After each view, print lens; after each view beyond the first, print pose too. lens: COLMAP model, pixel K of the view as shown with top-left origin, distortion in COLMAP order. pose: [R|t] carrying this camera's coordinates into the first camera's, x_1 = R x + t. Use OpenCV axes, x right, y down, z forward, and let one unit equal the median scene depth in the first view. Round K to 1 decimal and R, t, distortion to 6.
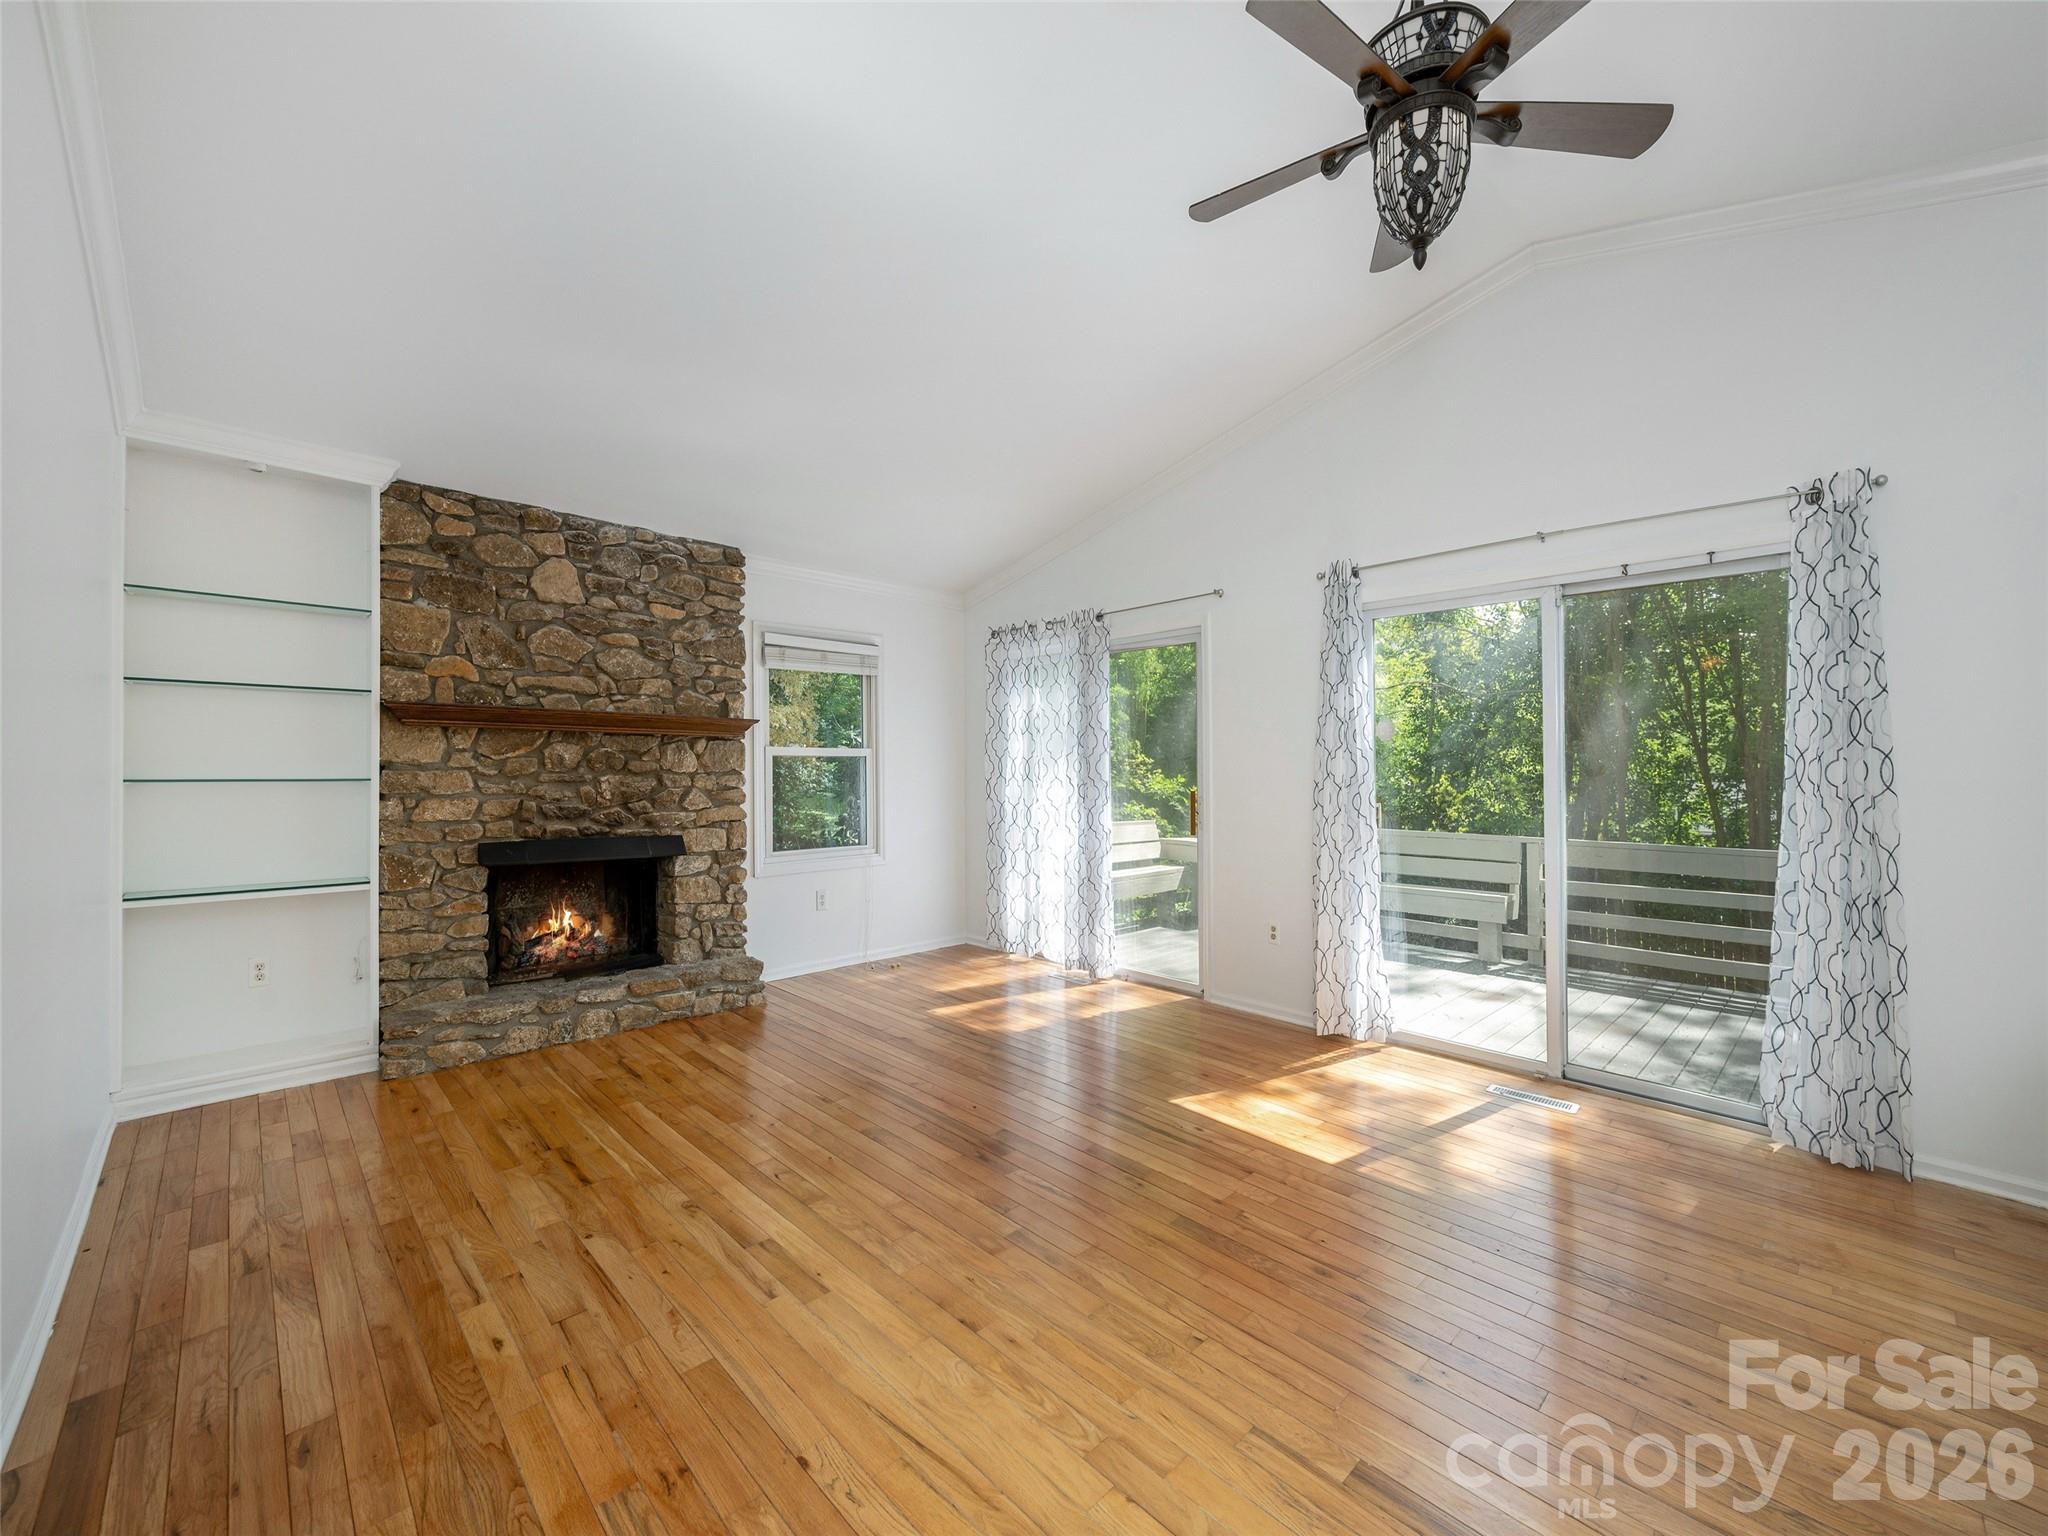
lens RADIAL K [[821.6, 0, 1063.3], [0, 821.6, 753.8], [0, 0, 1]] dist [0.001830, -0.001316]
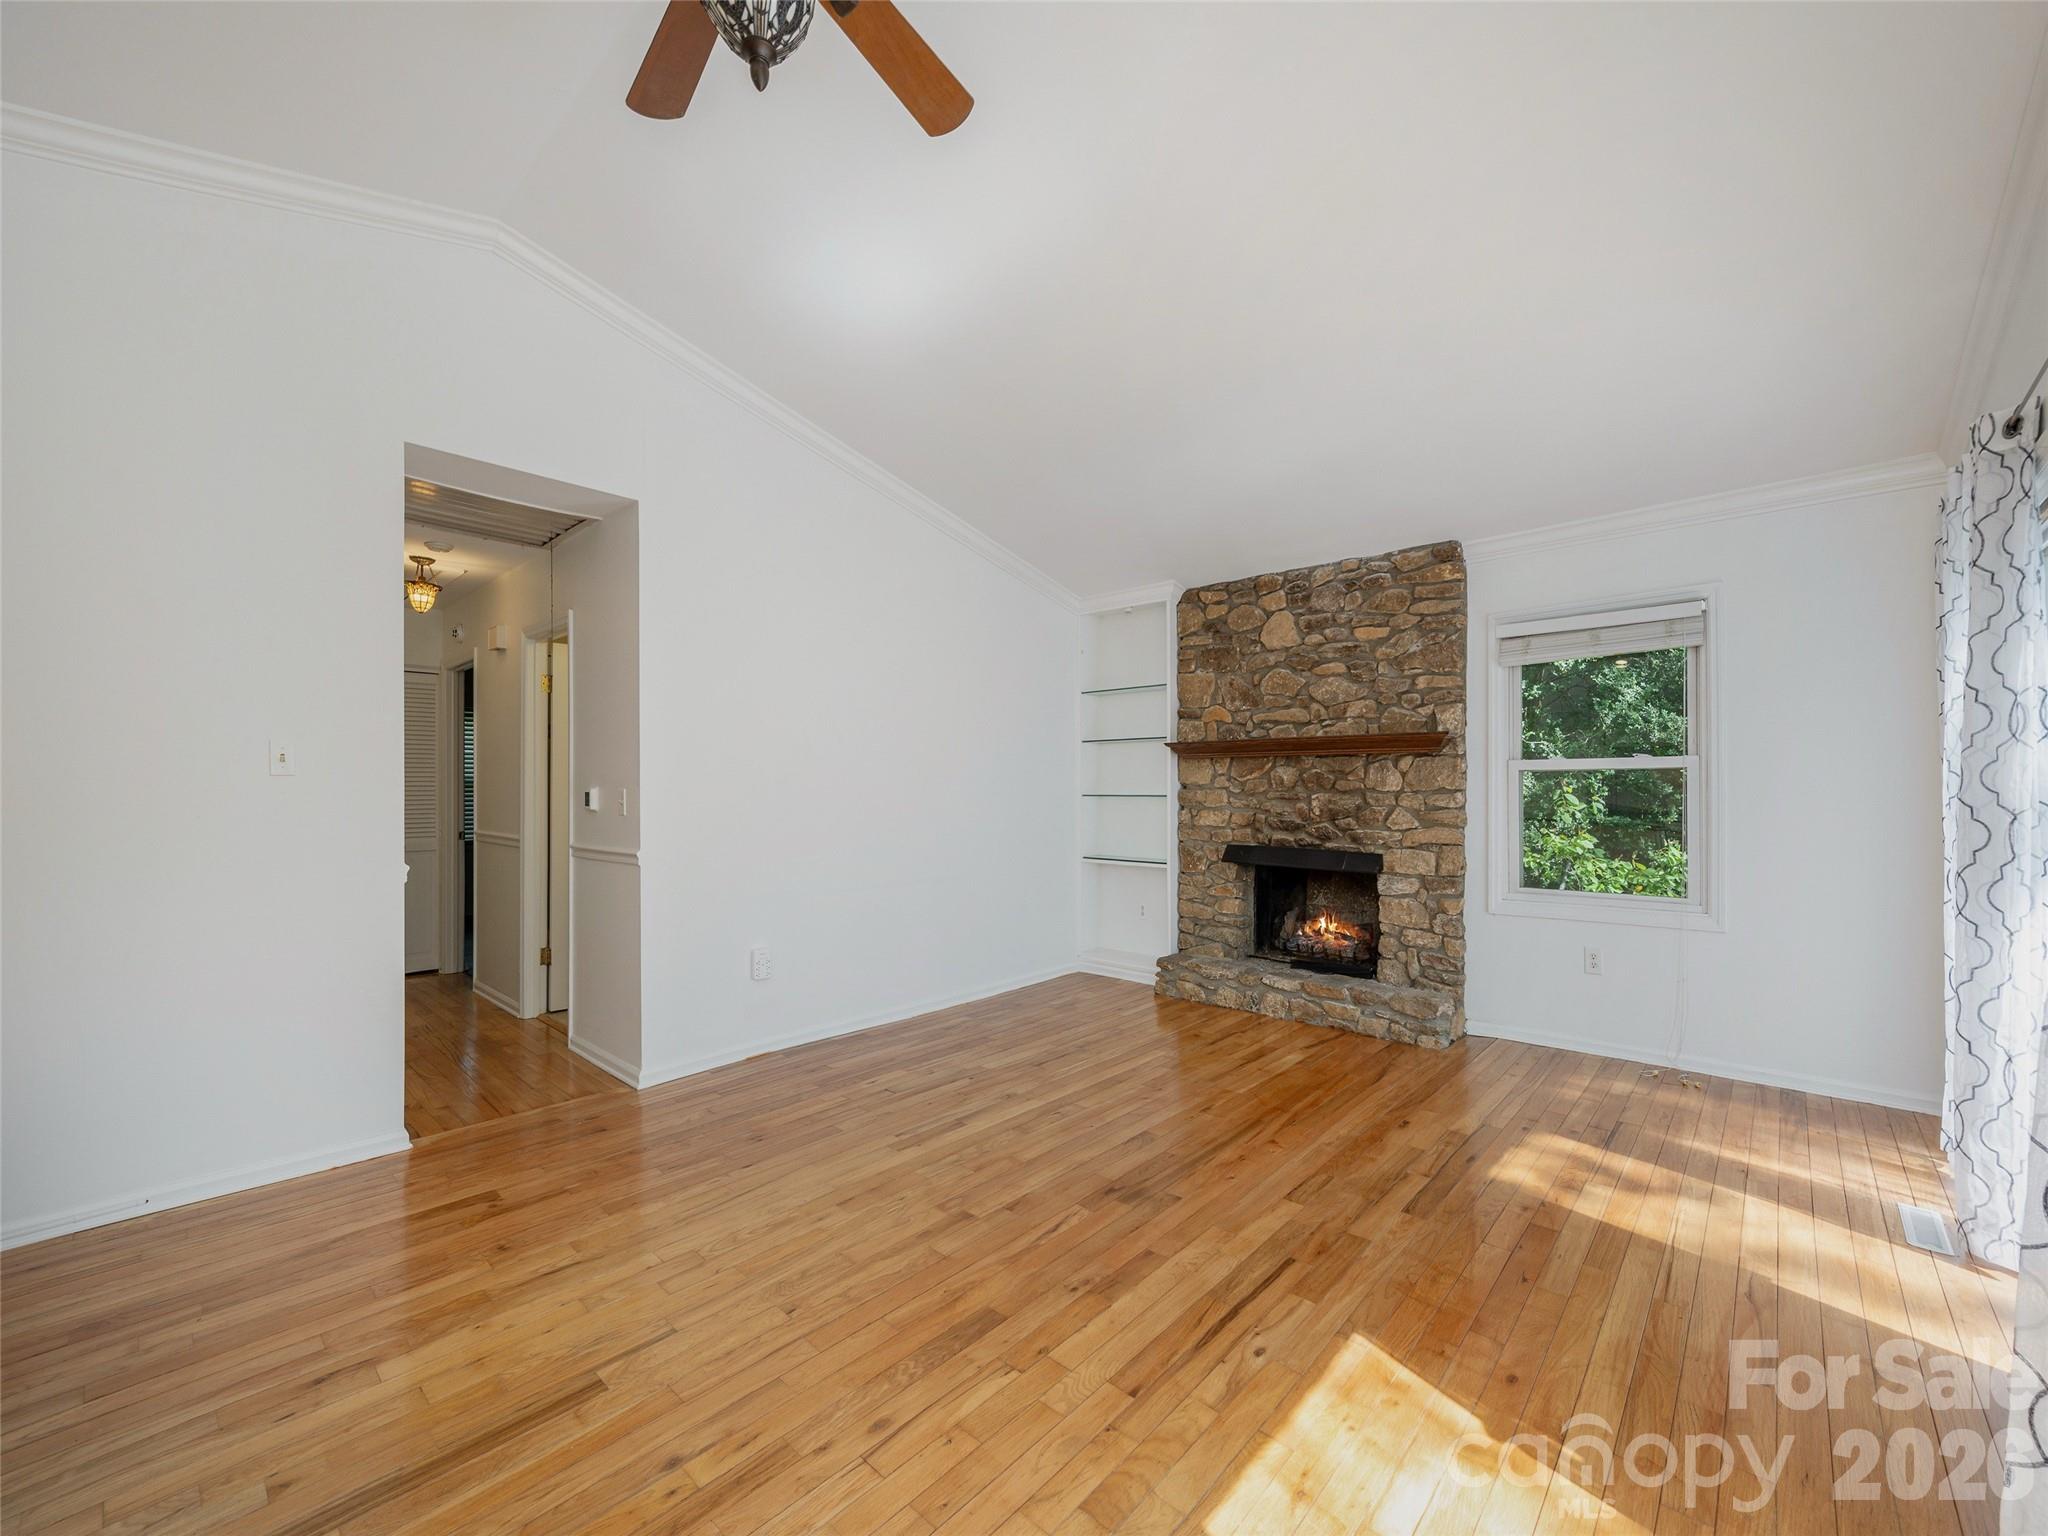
lens RADIAL K [[821.6, 0, 1016.1], [0, 821.6, 793.2], [0, 0, 1]] dist [0.001830, -0.001316]
pose [[0.035211, 0.000258, -0.999380, 0.600332], [0.020303, 0.999793, 0.000973, 0.017990], [0.999174, -0.020325, 0.035198, 0.608995]]
